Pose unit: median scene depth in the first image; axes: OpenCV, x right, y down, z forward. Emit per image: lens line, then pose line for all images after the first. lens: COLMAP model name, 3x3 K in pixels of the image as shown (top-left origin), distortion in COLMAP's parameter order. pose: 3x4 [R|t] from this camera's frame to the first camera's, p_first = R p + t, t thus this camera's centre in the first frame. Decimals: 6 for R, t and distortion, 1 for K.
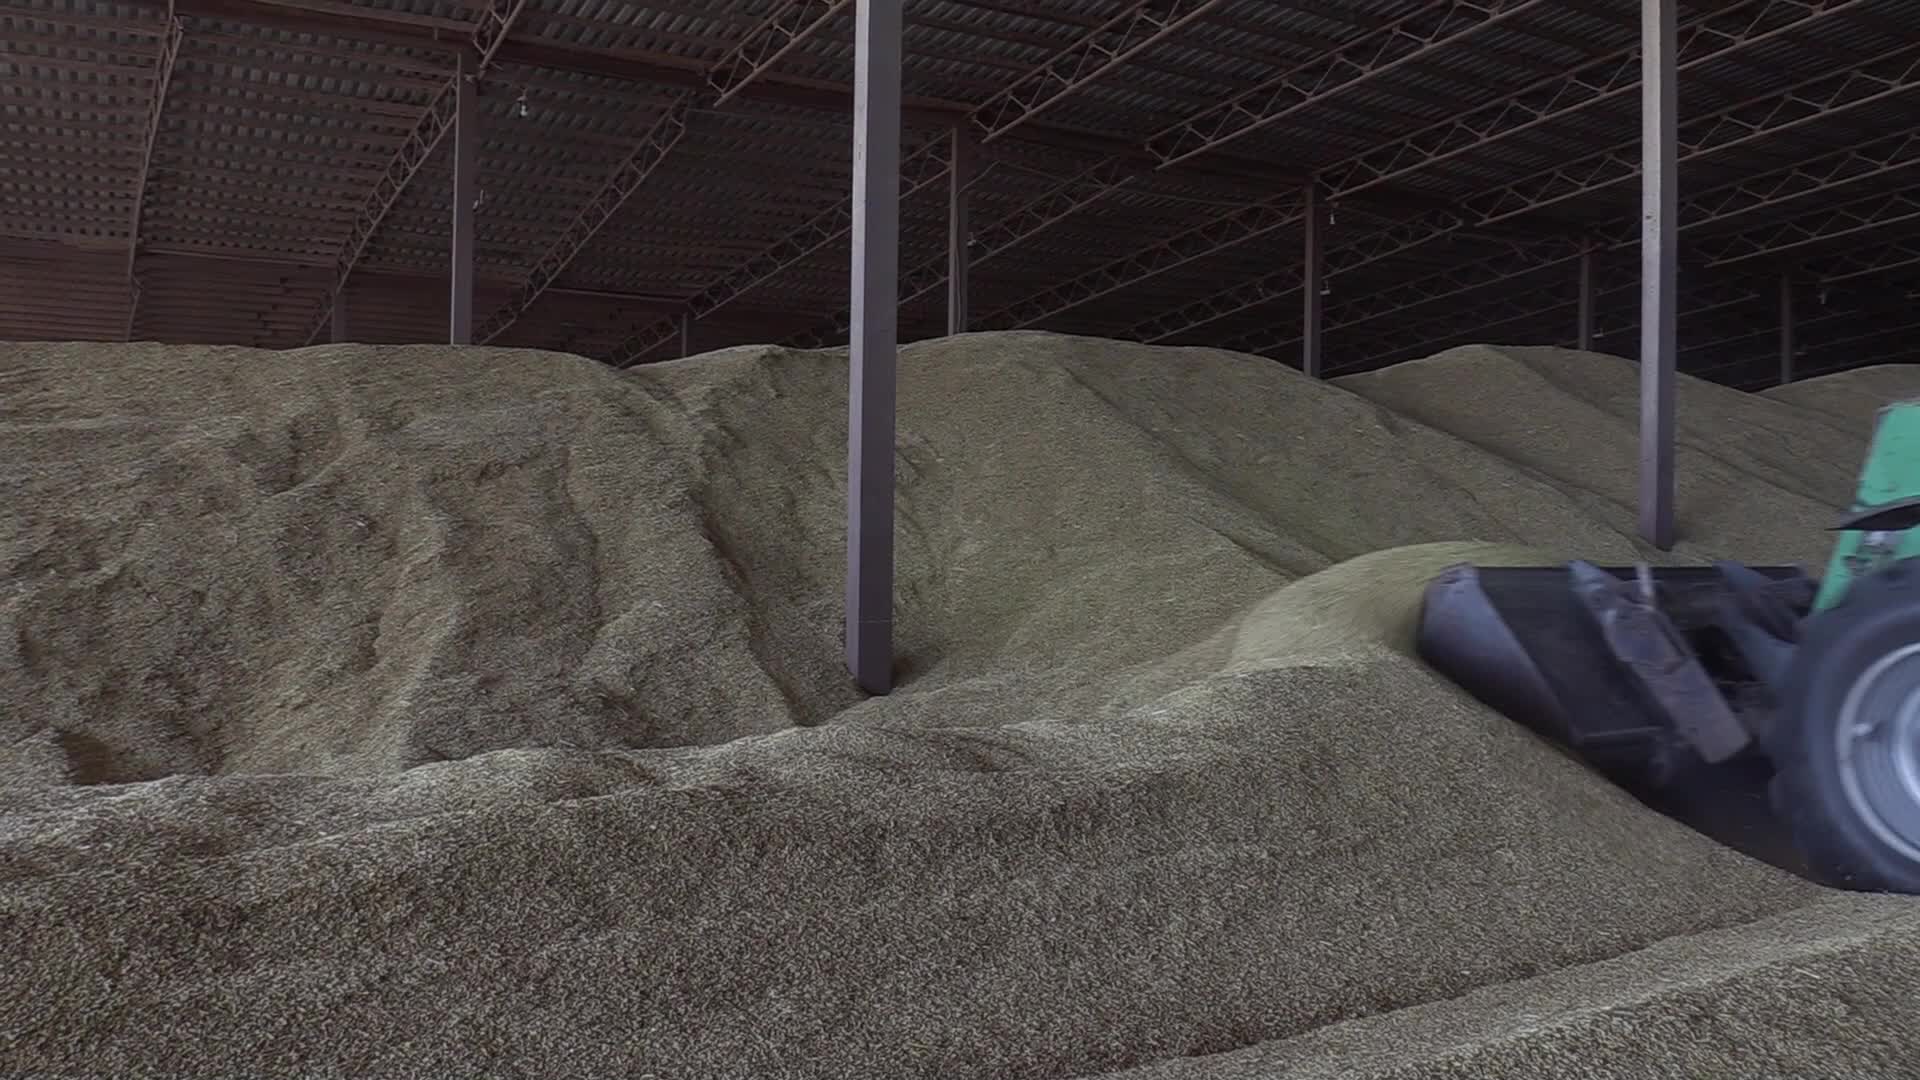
lens RADIAL K [[1480.3, 0, 960.0], [0, 1480.3, 540.0], [0, 0, 1]] dist [-0.060963, 0.014566]
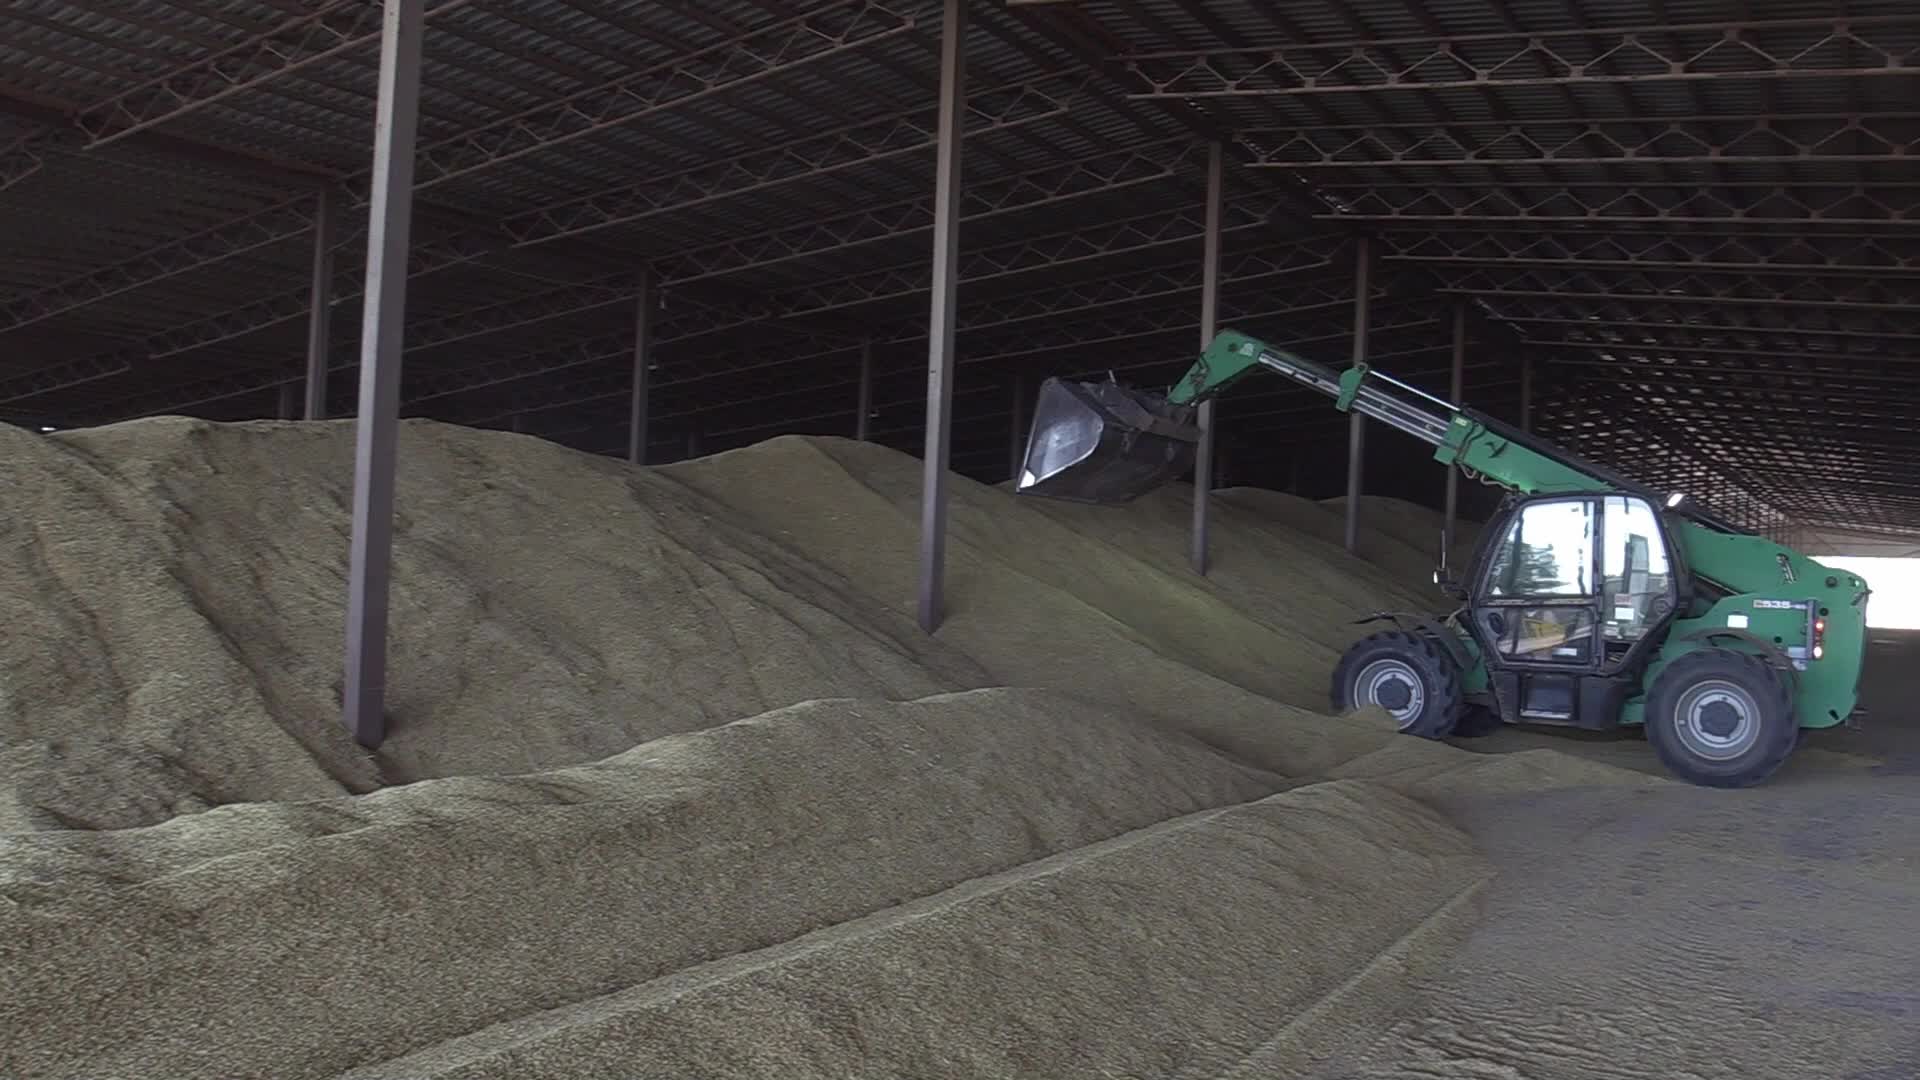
lens RADIAL K [[1480.3, 0, 960.0], [0, 1480.3, 540.0], [0, 0, 1]] dist [-0.060963, 0.014566]
pose [[0.884246, 0.033145, 0.465844, -0.182070], [-0.026056, 0.999426, -0.021652, -0.051033], [-0.466294, 0.007007, 0.884602, -0.290832]]
